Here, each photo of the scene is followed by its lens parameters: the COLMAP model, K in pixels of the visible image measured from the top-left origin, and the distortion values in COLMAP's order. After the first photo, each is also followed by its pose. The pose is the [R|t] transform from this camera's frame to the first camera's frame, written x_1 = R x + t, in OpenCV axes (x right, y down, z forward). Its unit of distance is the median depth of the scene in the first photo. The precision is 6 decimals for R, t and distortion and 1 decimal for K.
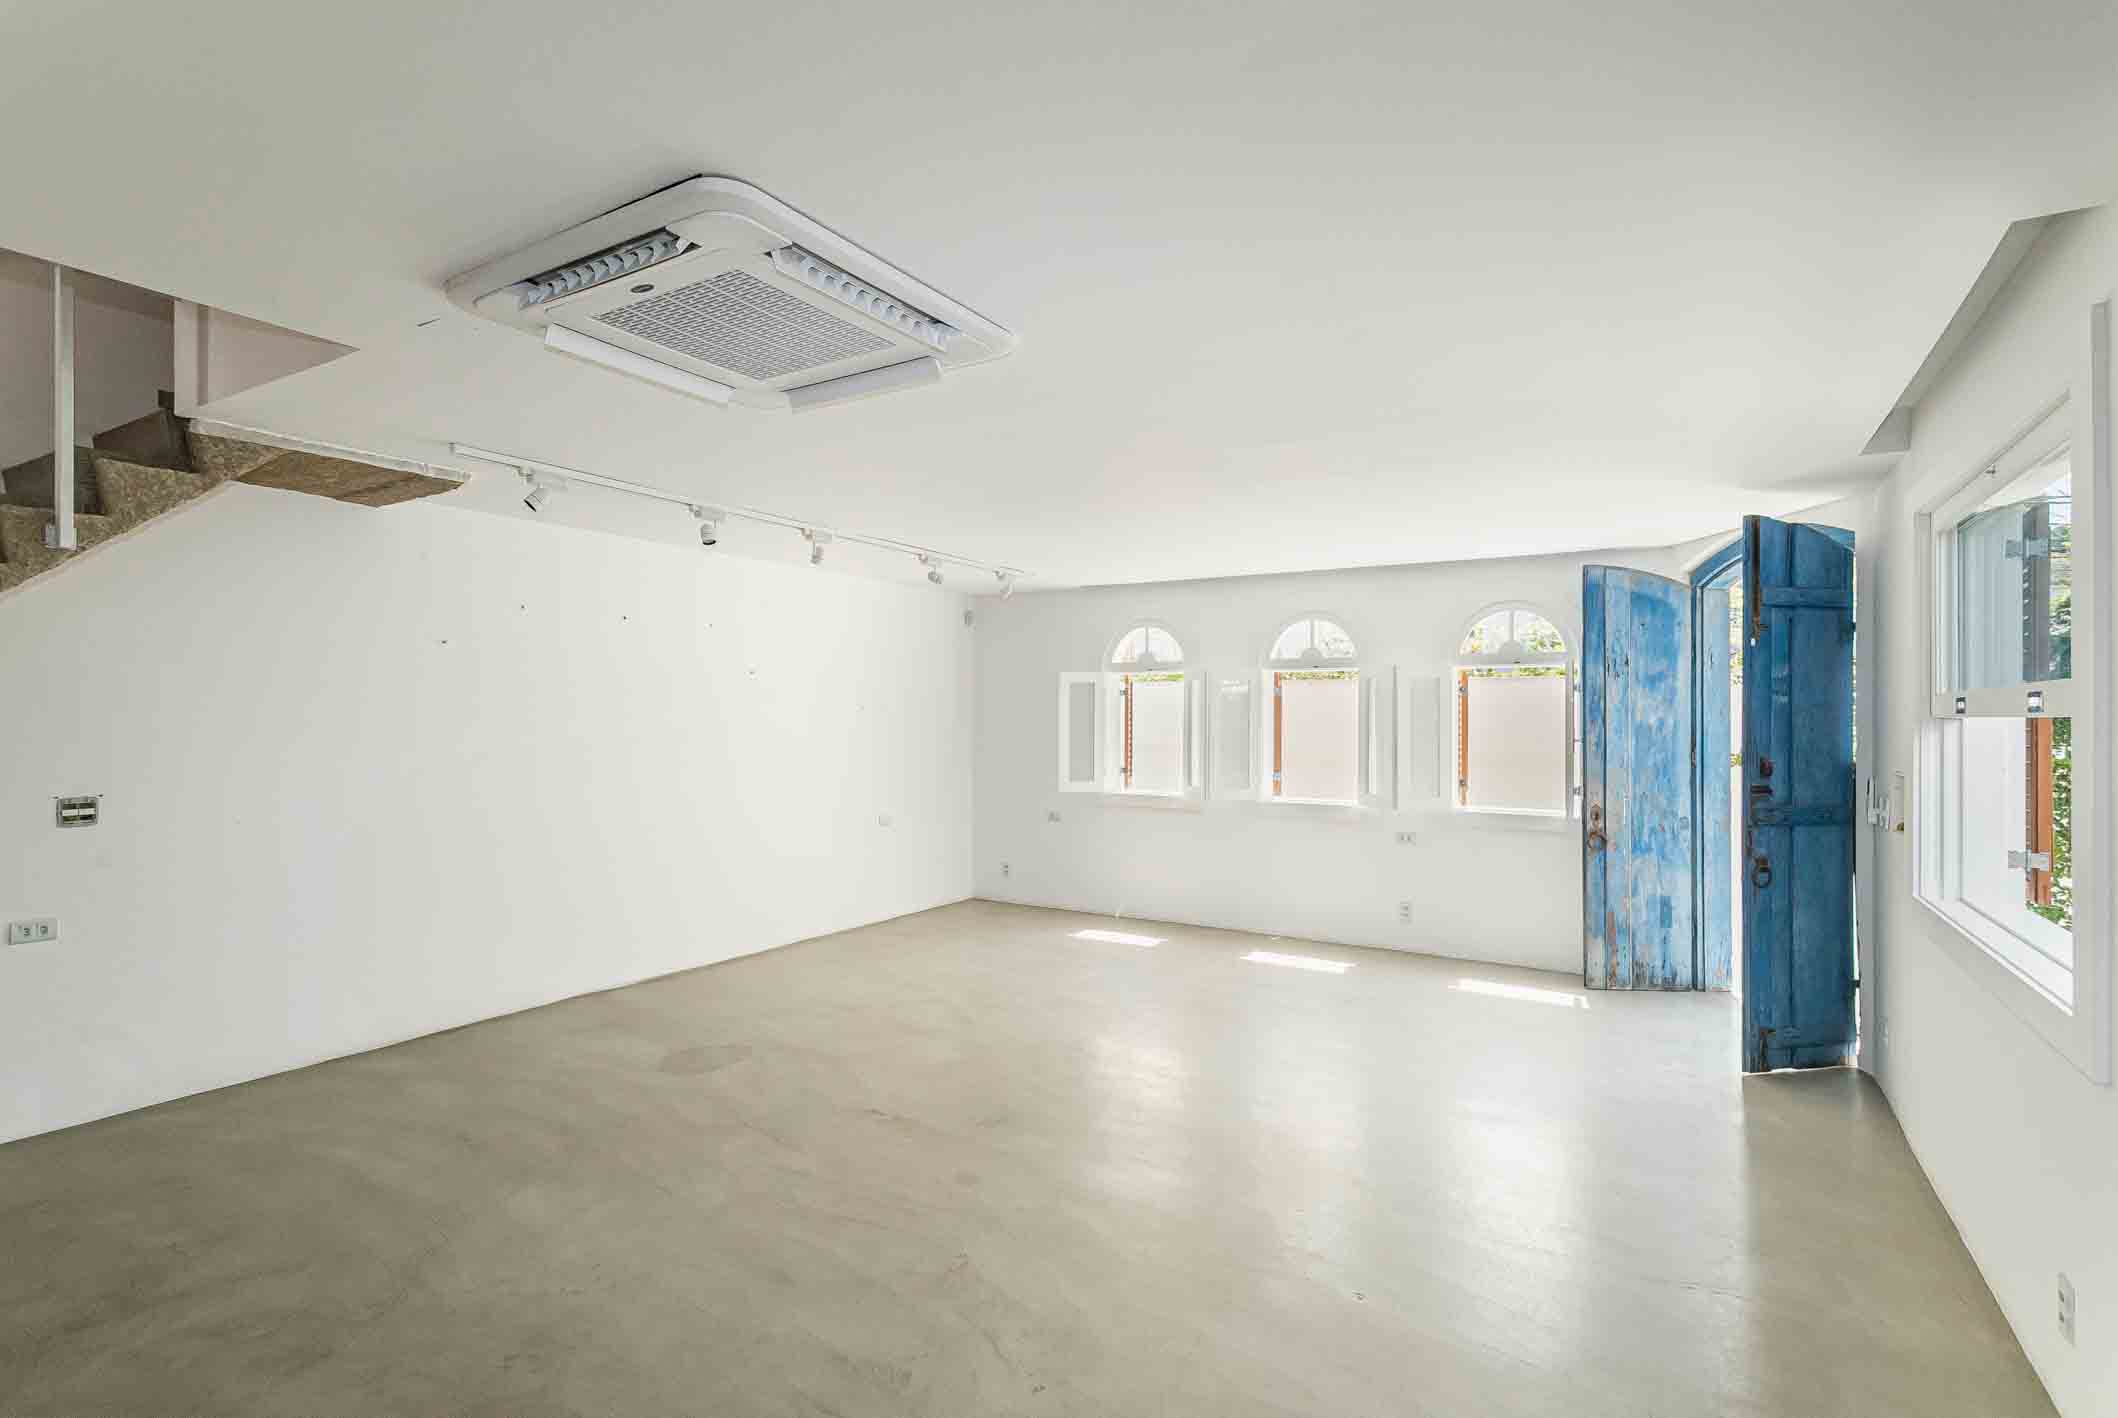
lens RADIAL K [[1009.2, 0, 1055.1], [0, 1009.2, 701.9], [0, 0, 1]] dist [0.001095, 0.004278]
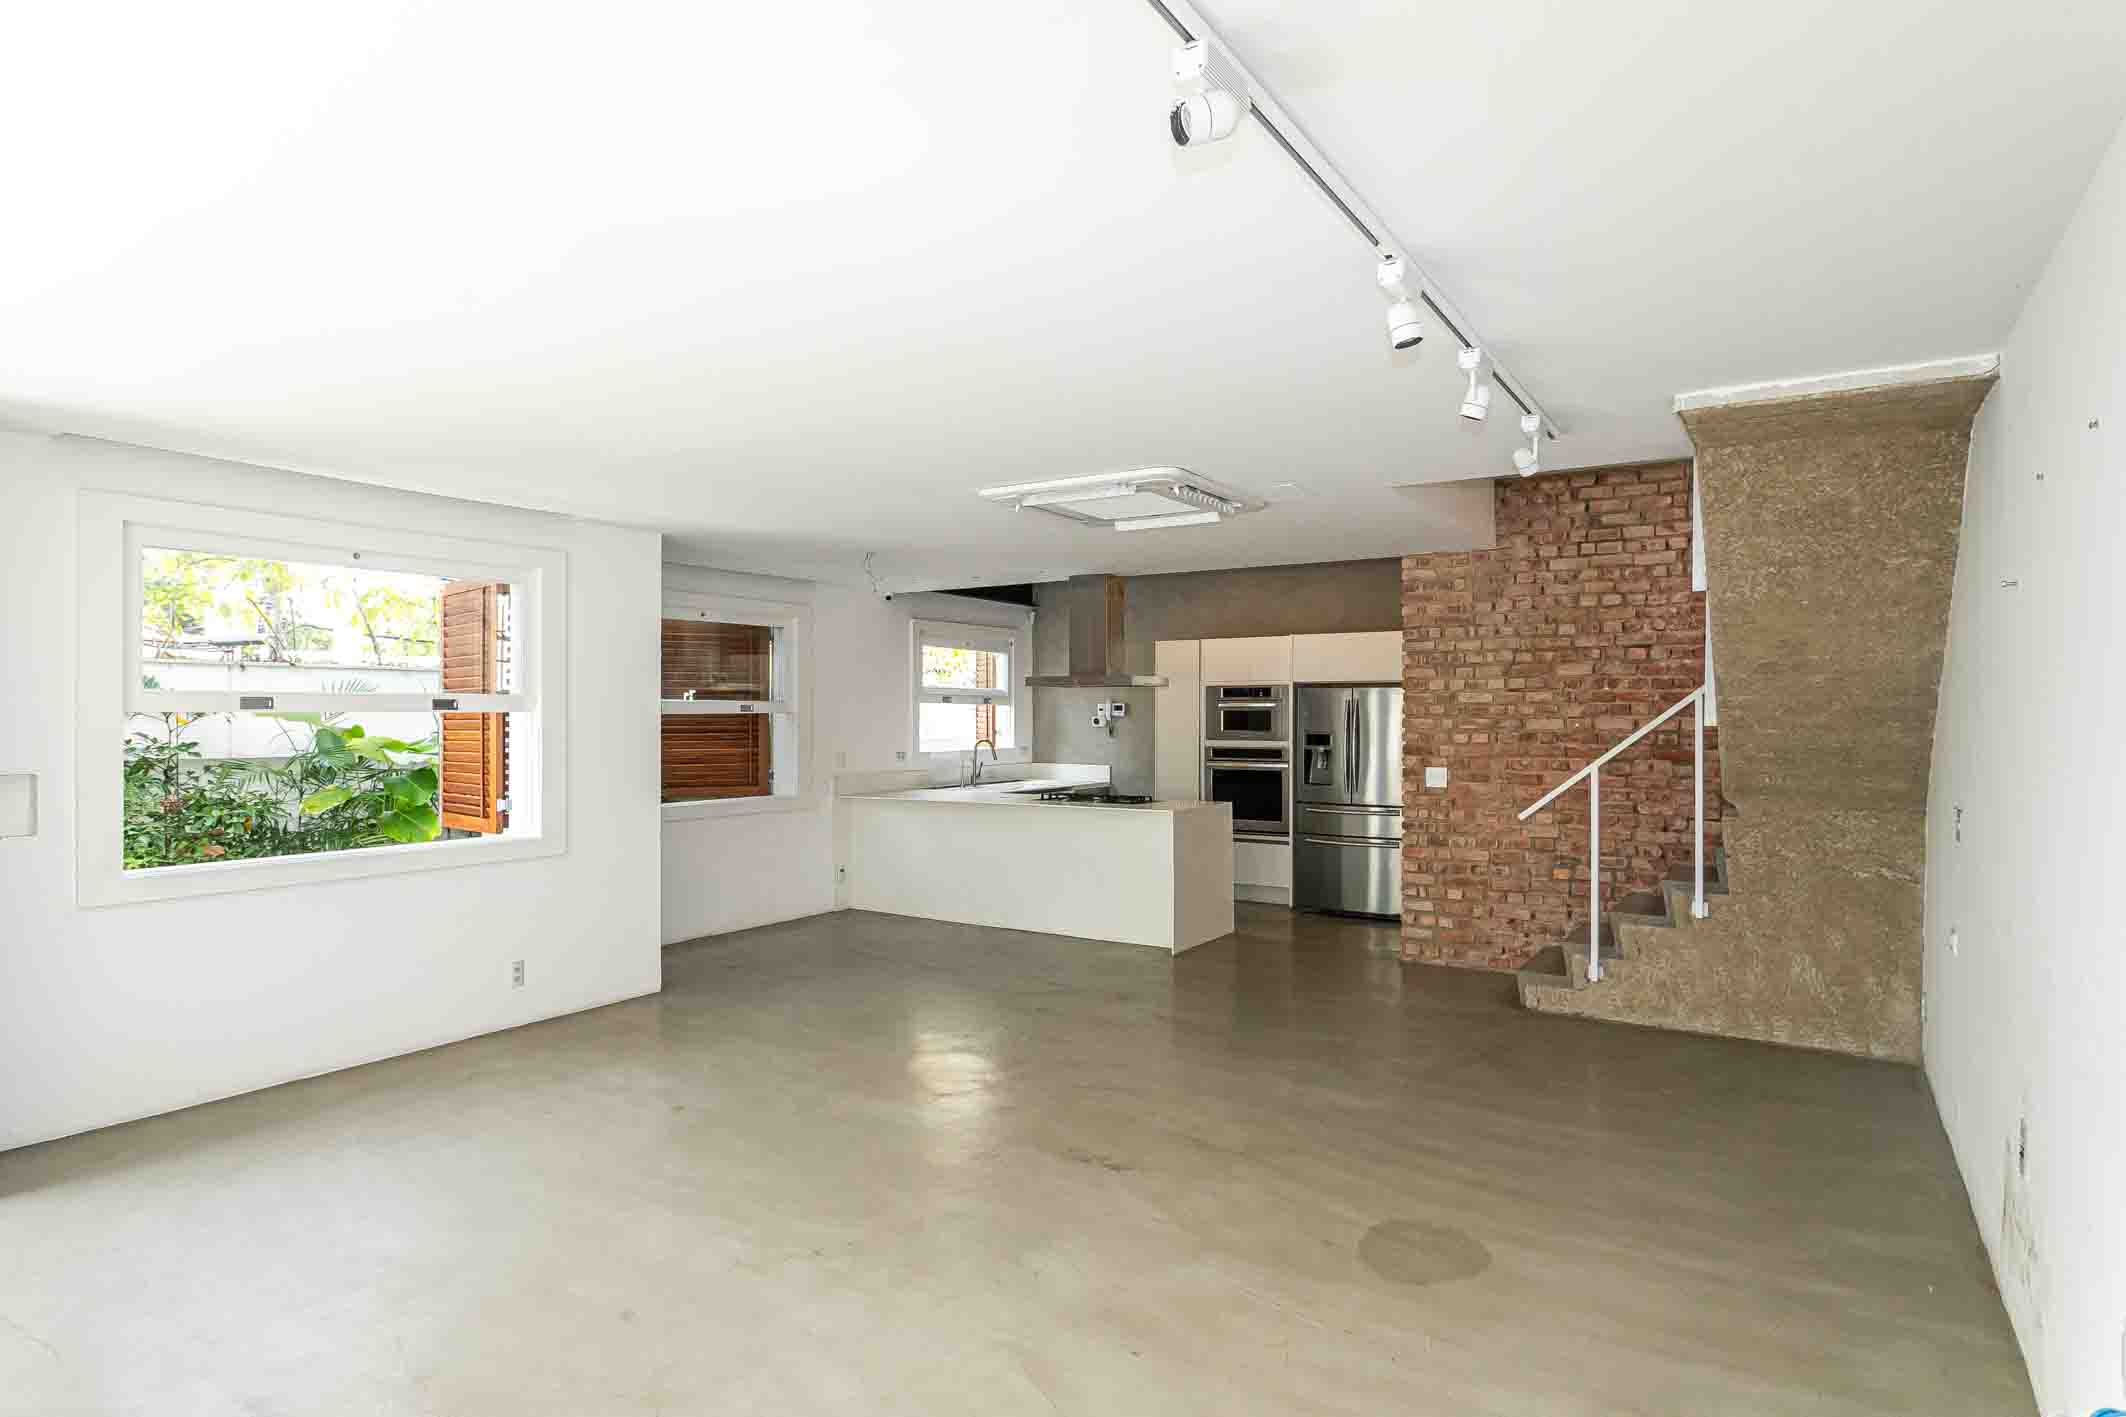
lens RADIAL K [[1156.9, 0, 1065.8], [0, 1156.9, 719.8], [0, 0, 1]] dist [-0.011255, 0.007930]
pose [[-0.999963, -0.006029, 0.006092, -0.102915], [-0.006075, 0.999953, -0.007587, 0.017485], [-0.006046, -0.007623, -0.999953, 1.464146]]
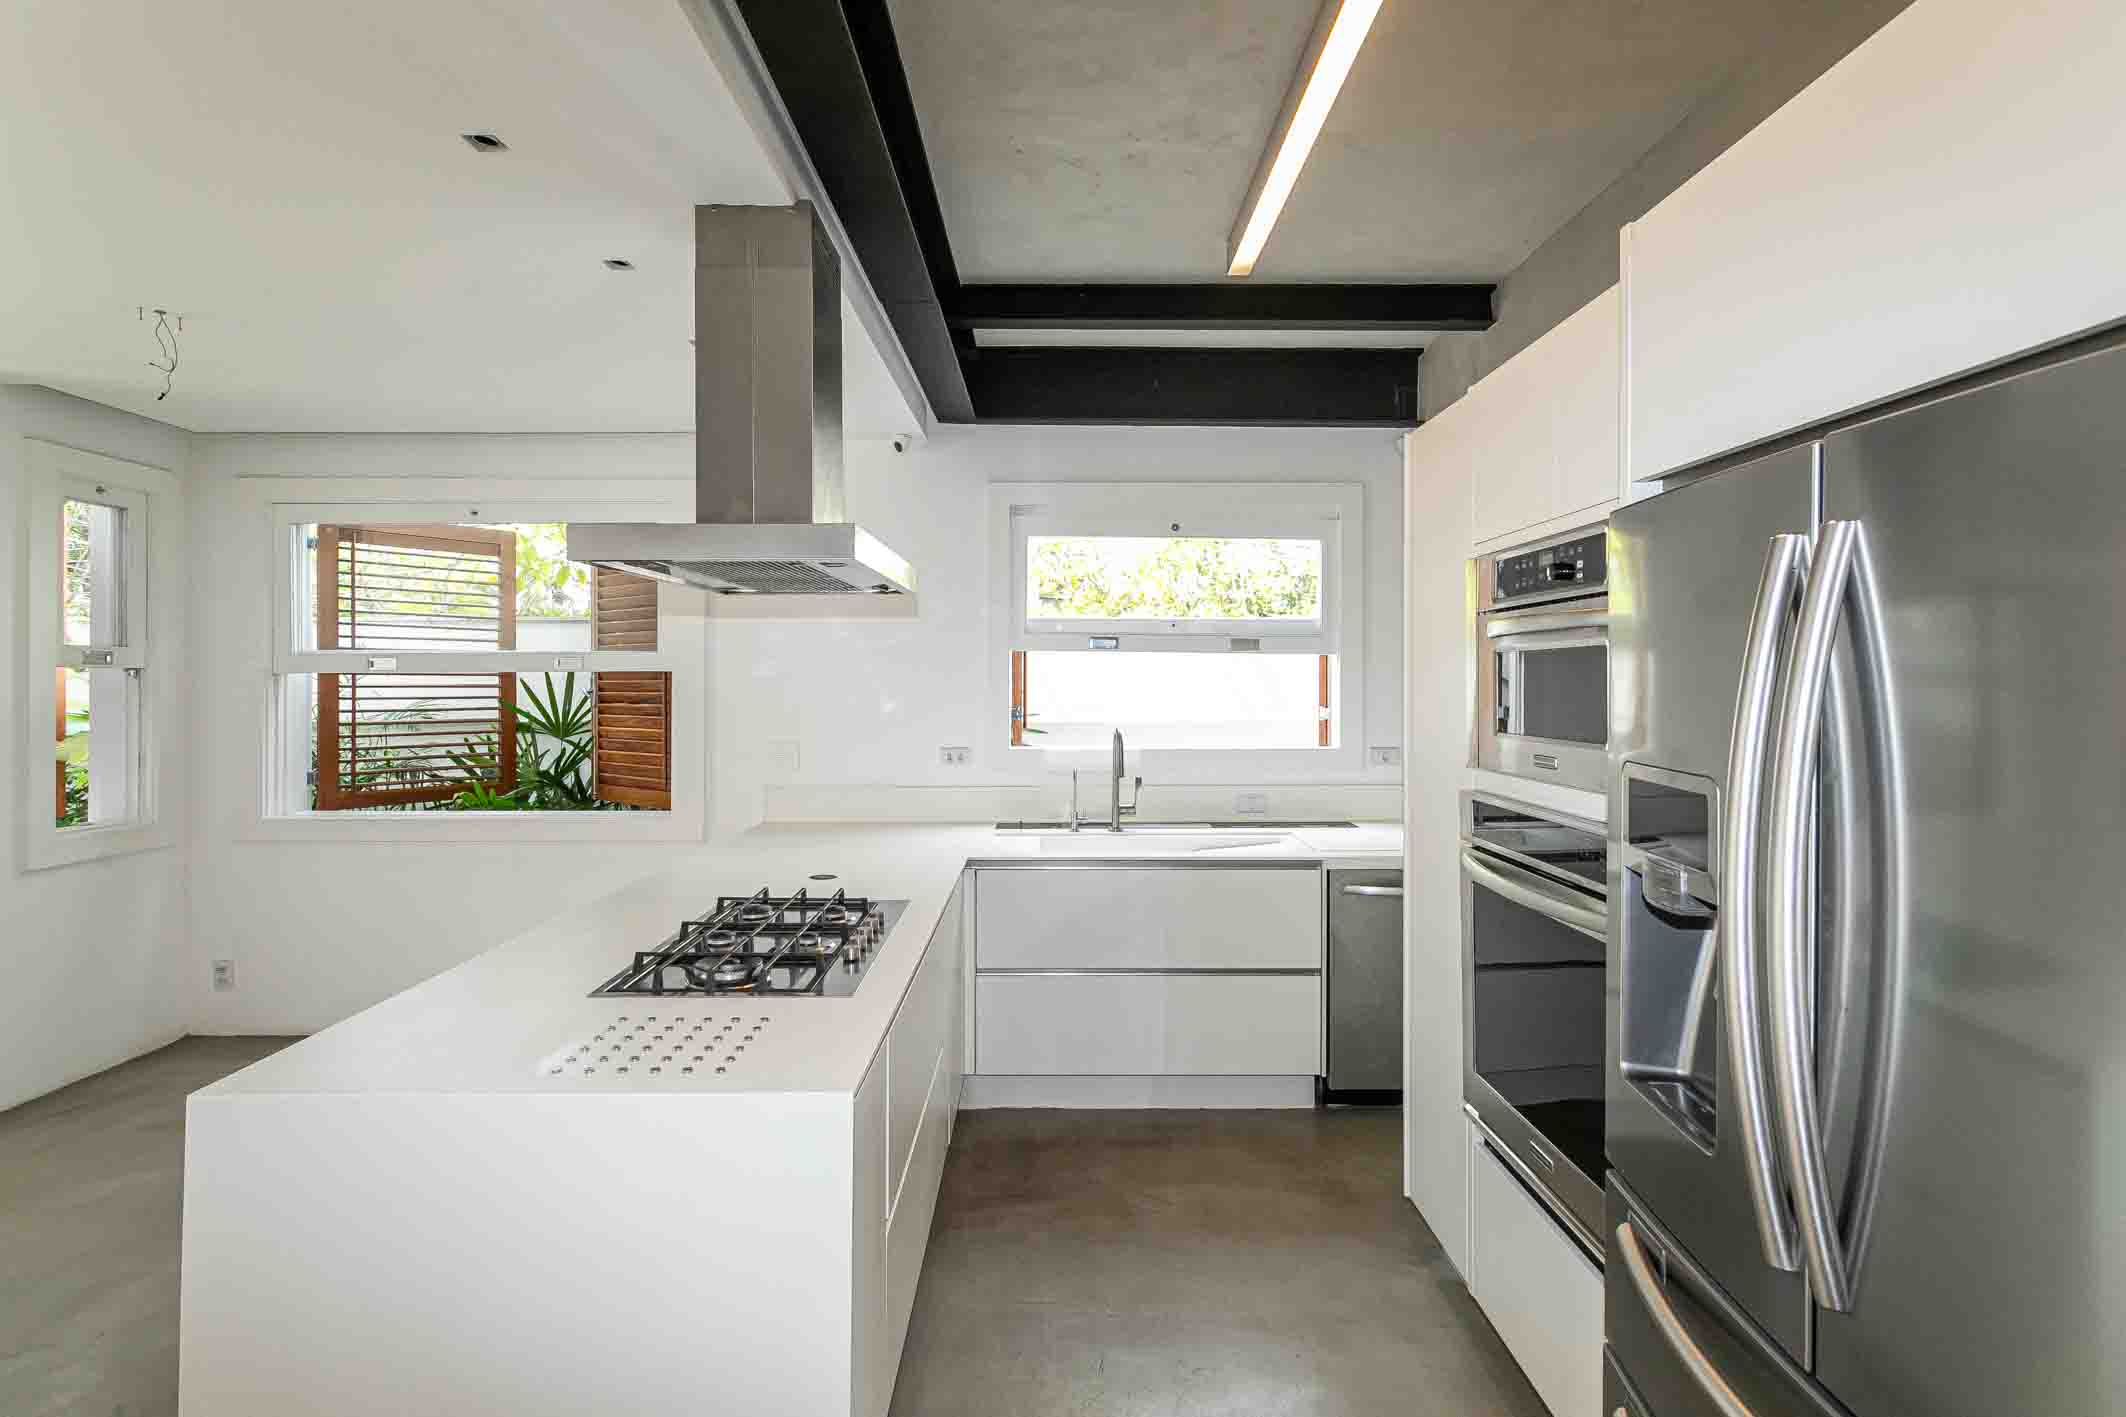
lens RADIAL K [[1013.0, 0, 1075.1], [0, 1013.0, 702.2], [0, 0, 1]] dist [0.001095, 0.004278]
pose [[-0.539732, -0.026781, 0.841411, -0.567601], [-0.015419, 0.999641, 0.021926, -0.000180], [-0.841695, -0.001139, -0.539951, 0.009106]]
